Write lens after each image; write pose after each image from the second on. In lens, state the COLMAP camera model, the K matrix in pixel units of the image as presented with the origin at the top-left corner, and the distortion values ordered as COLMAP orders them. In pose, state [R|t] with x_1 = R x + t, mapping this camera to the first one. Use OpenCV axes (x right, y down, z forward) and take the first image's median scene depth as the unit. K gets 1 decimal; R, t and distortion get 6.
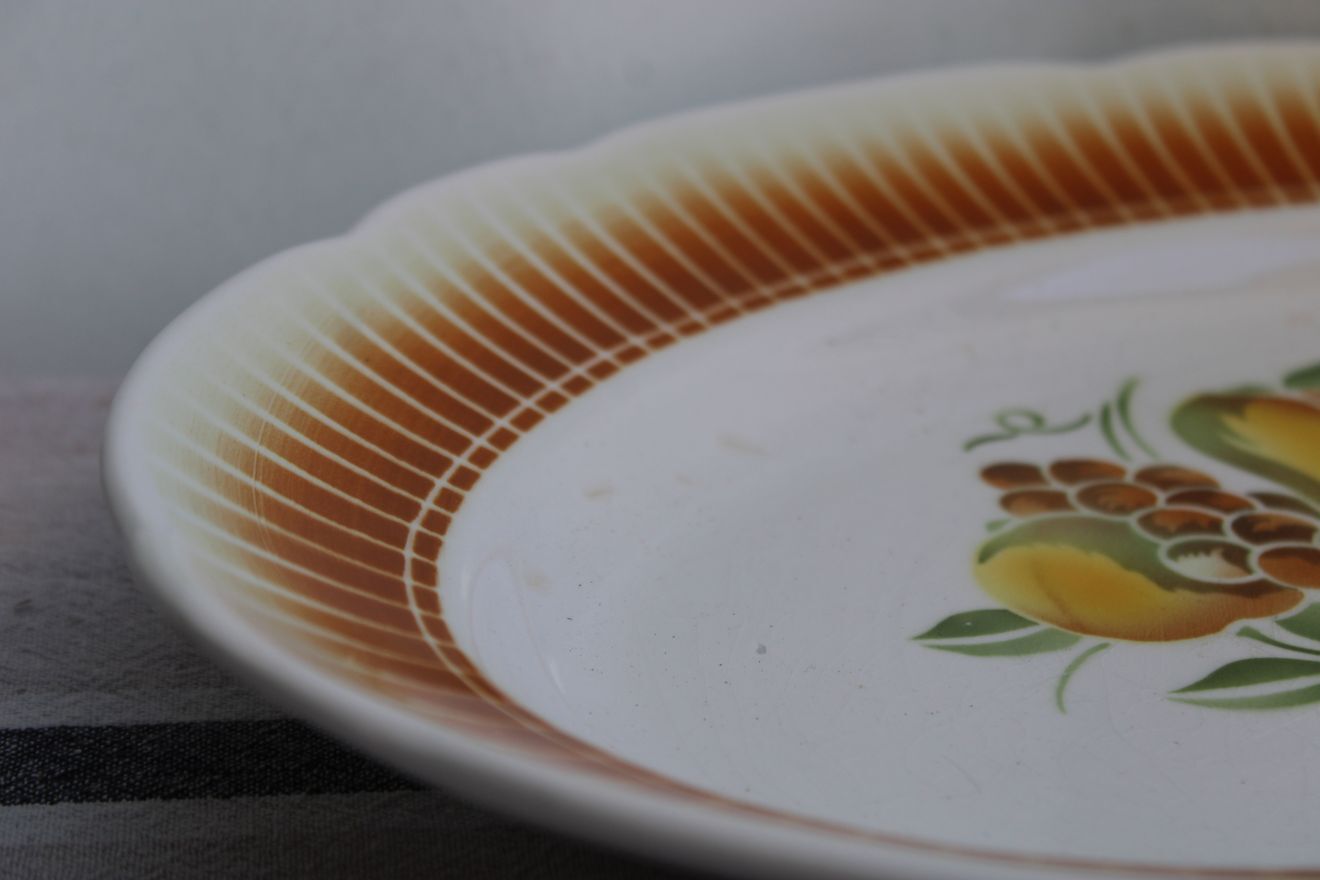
lens RADIAL K [[3048.0, 0, 660.0], [0, 3048.0, 440.0], [0, 0, 1]] dist [0.043943, 0.219298]
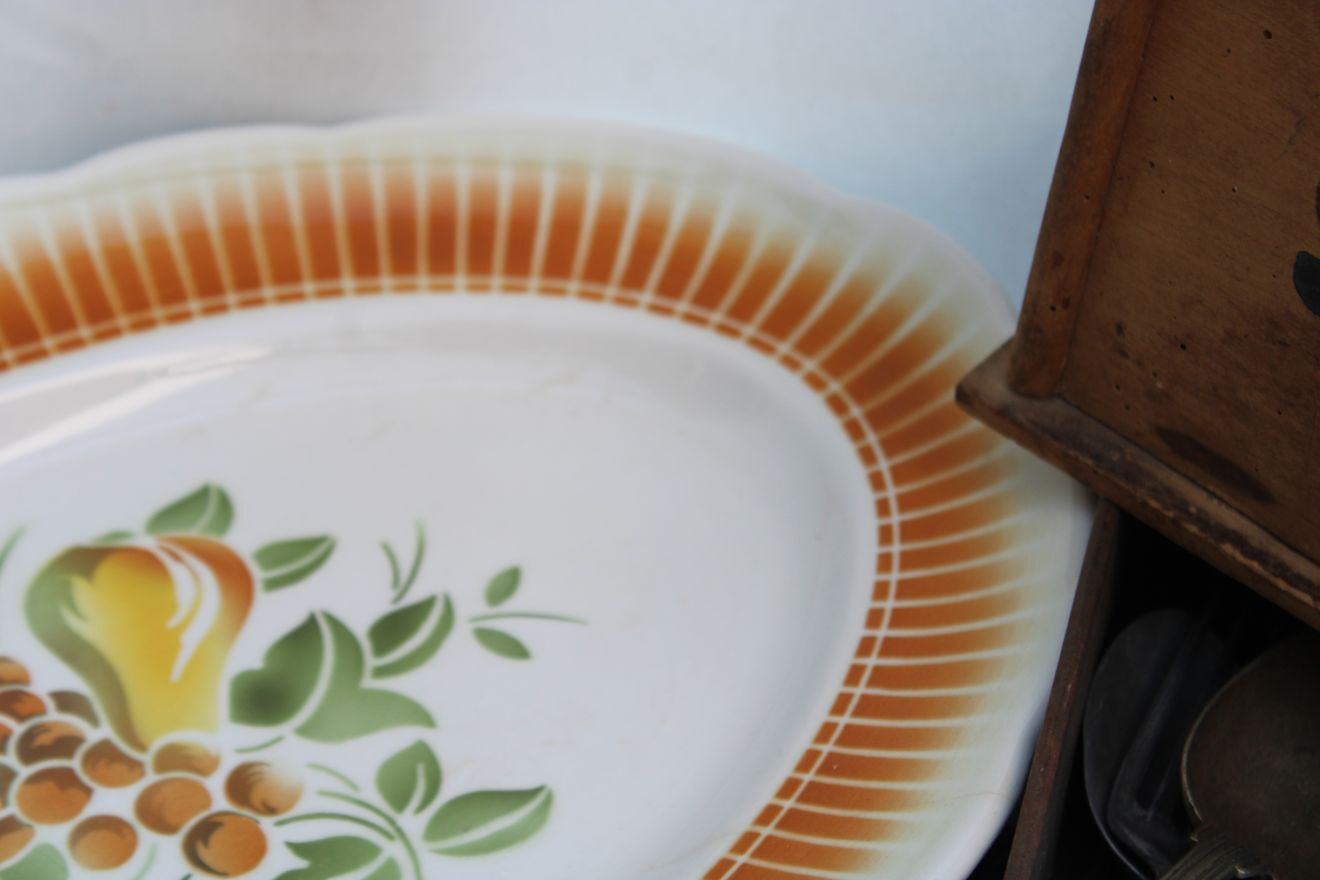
lens RADIAL K [[3048.0, 0, 660.0], [0, 3048.0, 440.0], [0, 0, 1]] dist [0.043943, 0.219298]
pose [[0.999351, -0.022451, 0.028160, 0.440798], [0.011959, 0.944417, 0.328531, -0.530469], [-0.033970, -0.327981, 0.944073, -0.188140]]
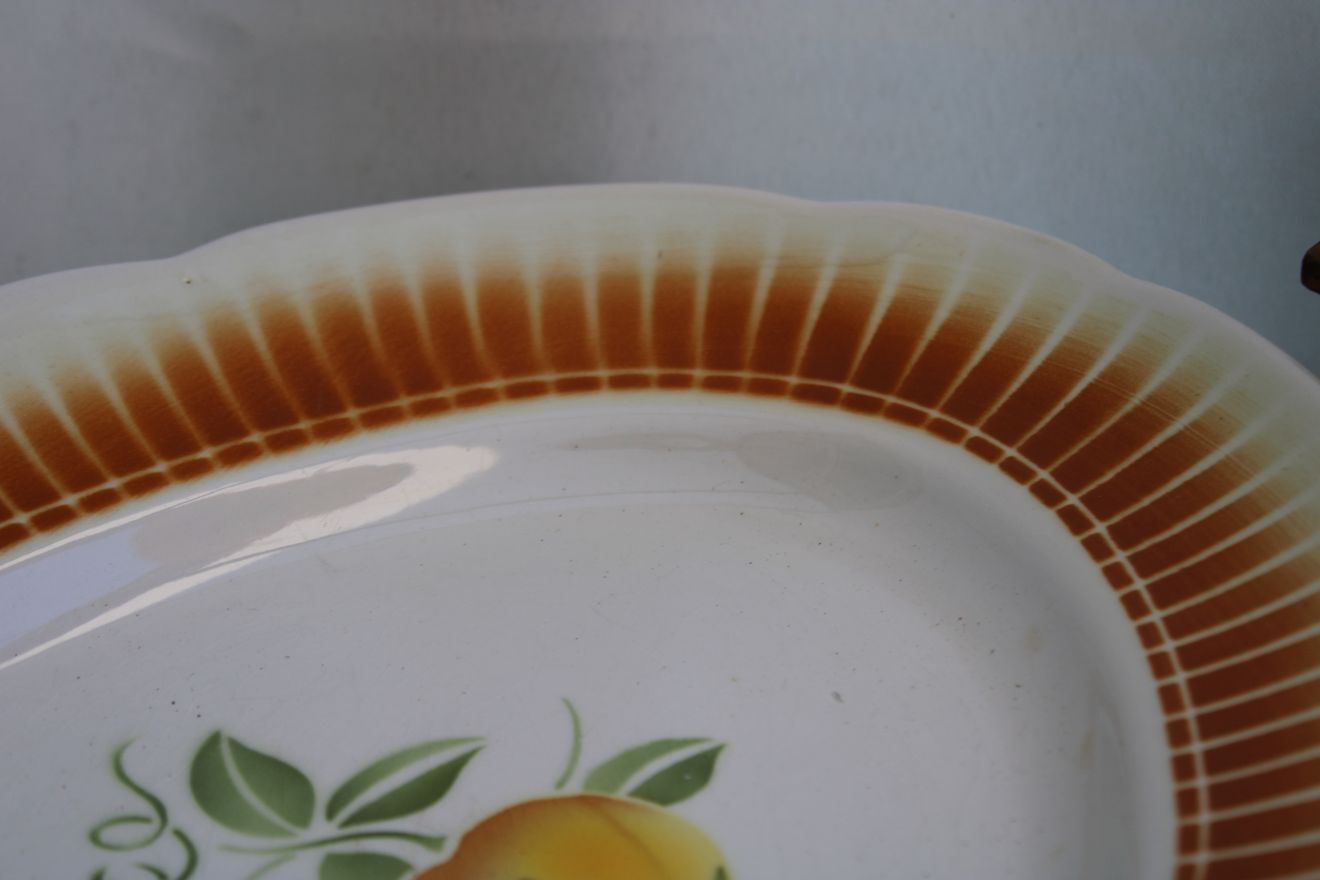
lens RADIAL K [[2716.2, 0, 660.0], [0, 2716.2, 440.0], [0, 0, 1]] dist [0.046030, 0.135246]
pose [[-0.927733, 0.134279, -0.348253, 0.404839], [-0.185752, 0.643189, 0.742835, -0.683467], [0.323740, 0.753841, -0.571765, 1.386370]]
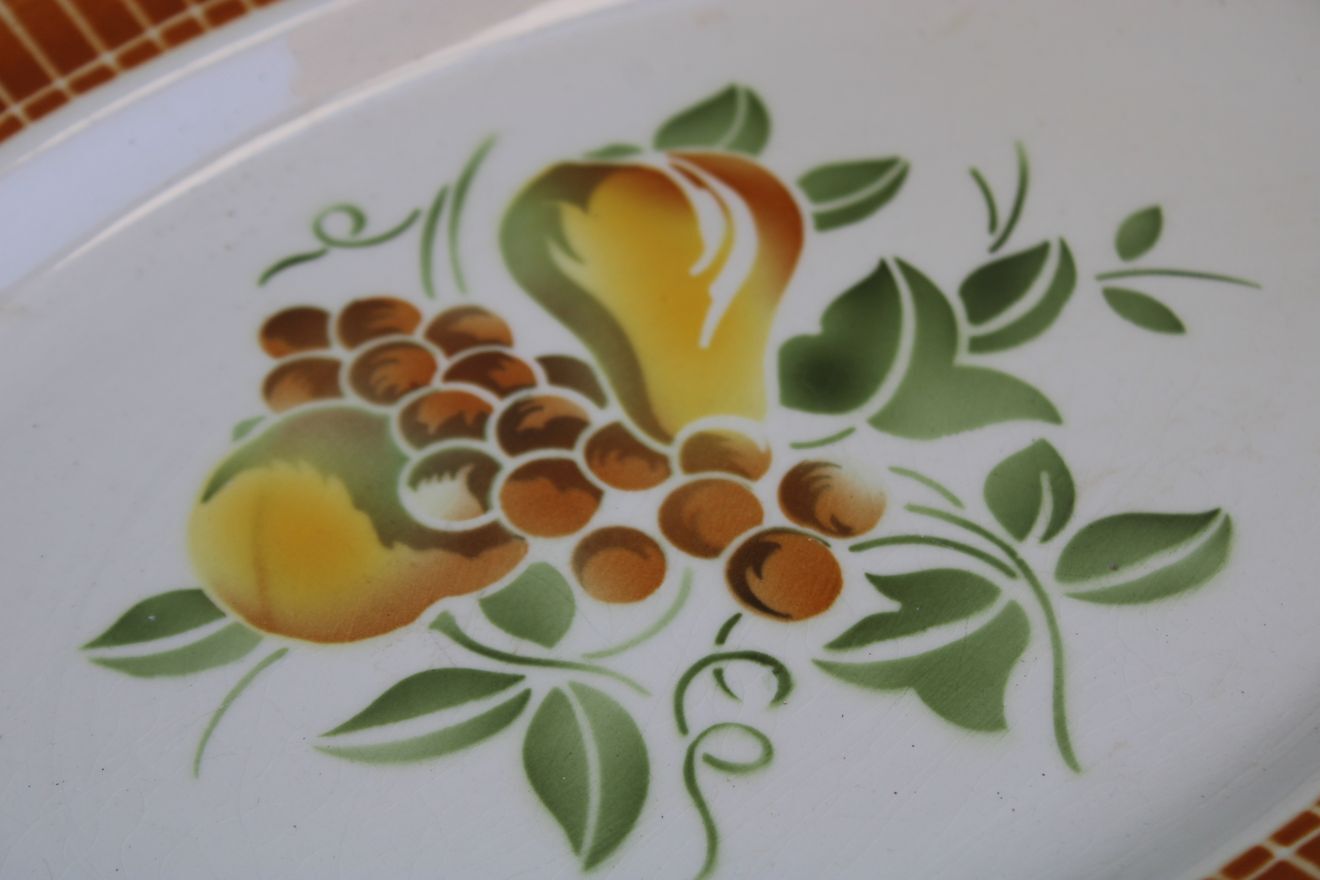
lens RADIAL K [[3048.0, 0, 660.0], [0, 3048.0, 440.0], [0, 0, 1]] dist [0.043943, 0.219298]
pose [[0.997680, 0.009838, -0.067363, 0.313578], [0.020113, 0.902743, 0.429710, -0.388499], [0.065039, -0.430068, 0.900451, 0.151470]]
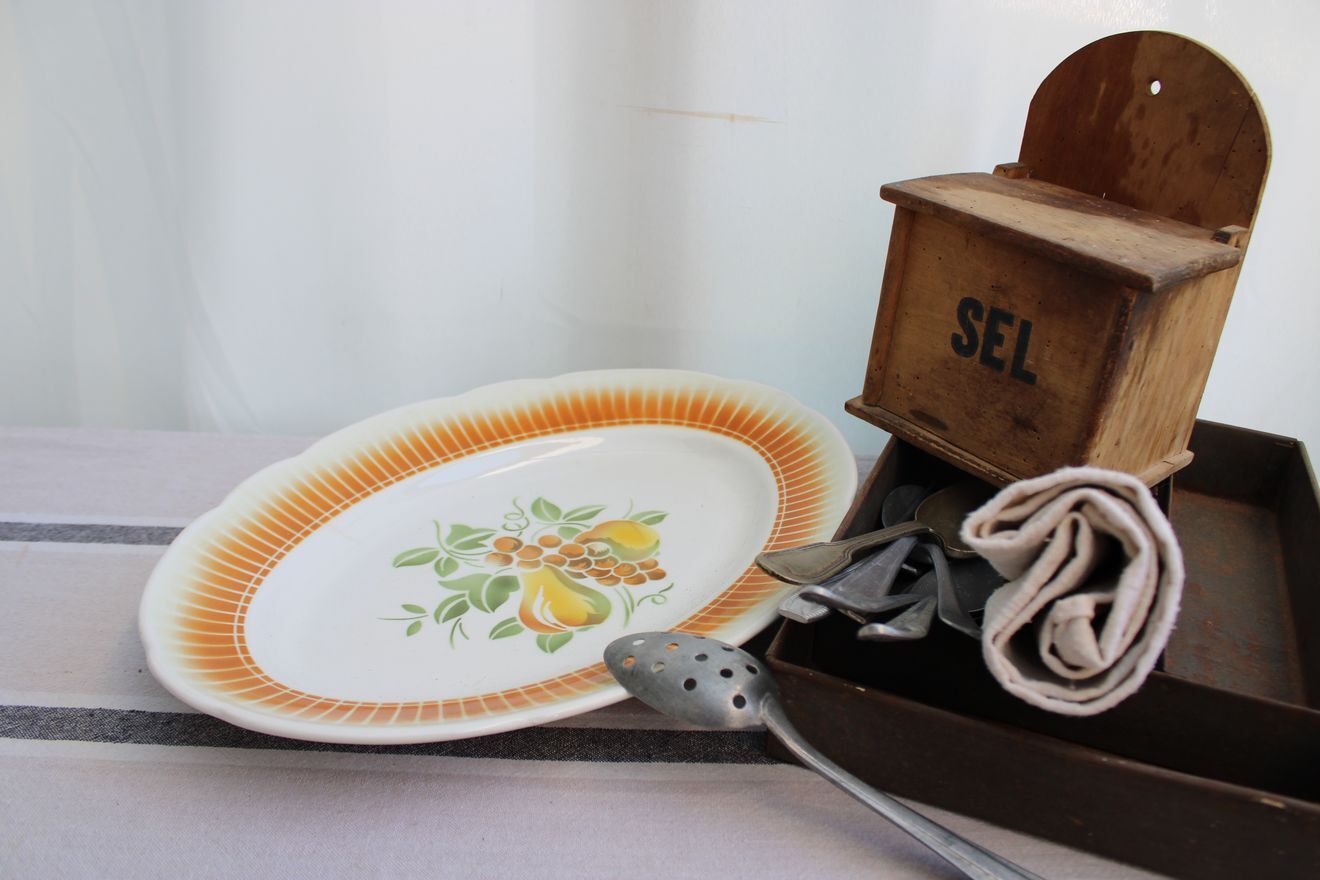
lens RADIAL K [[1098.1, 0, 660.0], [0, 1098.1, 440.0], [0, 0, 1]] dist [-0.153141, 0.120683]
pose [[-0.973359, 0.028143, -0.227551, 0.408837], [-0.151840, 0.664514, 0.731687, -1.036214], [0.171803, 0.746746, -0.642538, 1.782897]]
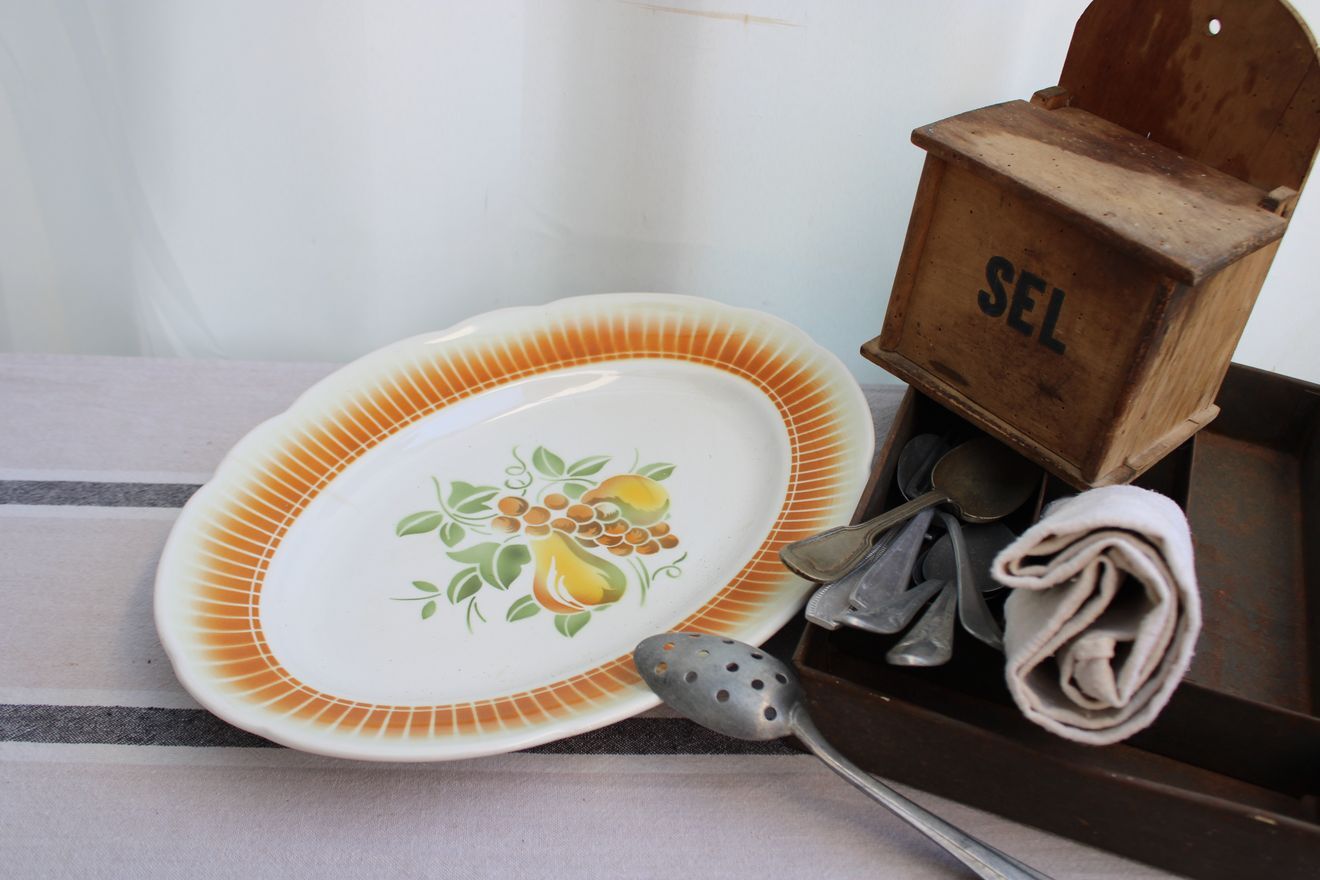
lens RADIAL K [[1270.2, 0, 660.0], [0, 1270.2, 440.0], [0, 0, 1]] dist [-0.127446, 0.121735]
pose [[-0.961716, 0.065078, -0.266207, 0.515747], [-0.193688, 0.525794, 0.828267, -1.258519], [0.193872, 0.848119, -0.493060, 1.692108]]
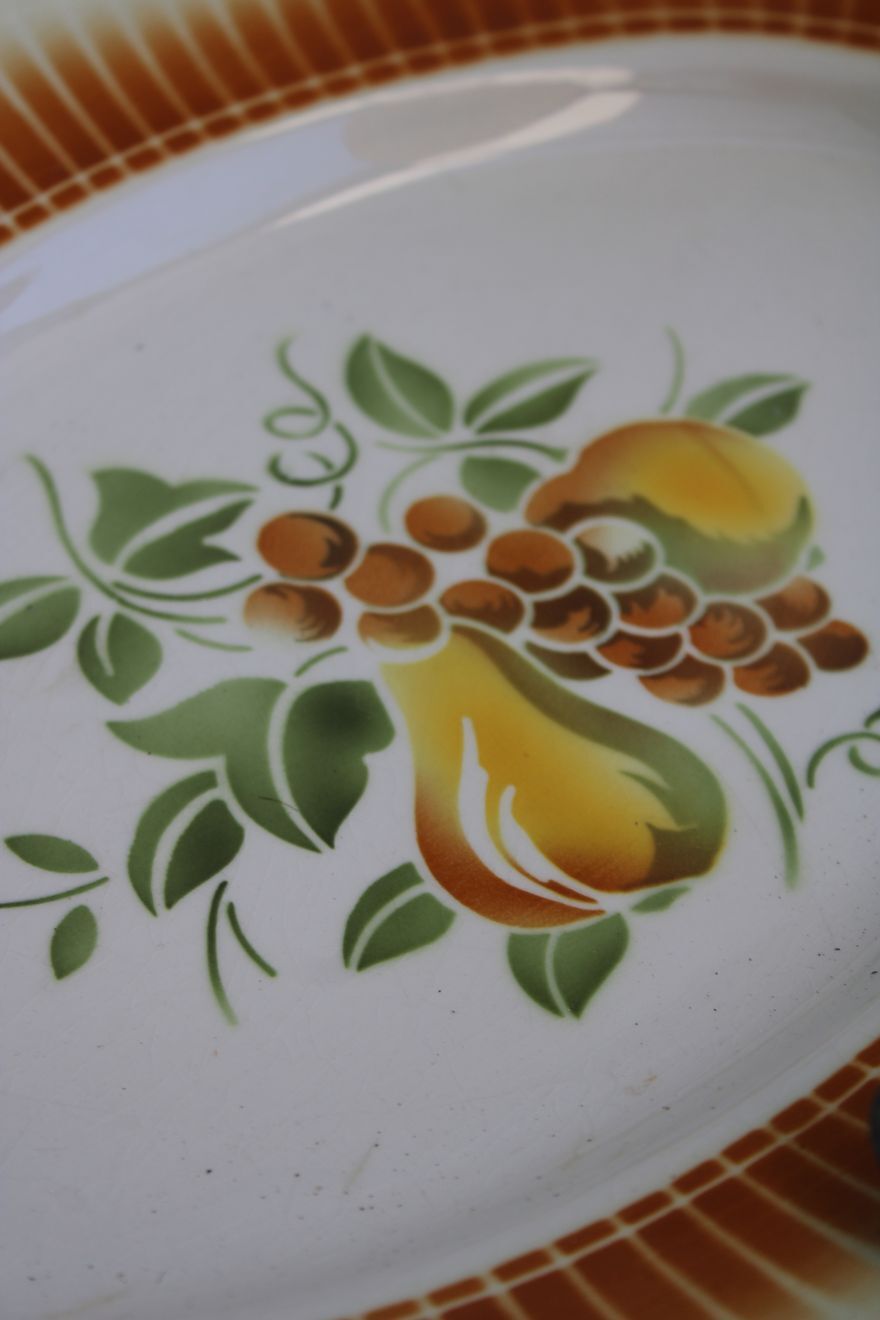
lens RADIAL K [[2716.2, 0, 440.0], [0, 2716.2, 660.0], [0, 0, 1]] dist [0.046030, 0.135246]
pose [[-0.952272, 0.145550, -0.268316, 0.511185], [-0.191695, 0.398910, 0.896729, -0.810761], [0.237553, 0.905365, -0.351970, 1.378177]]
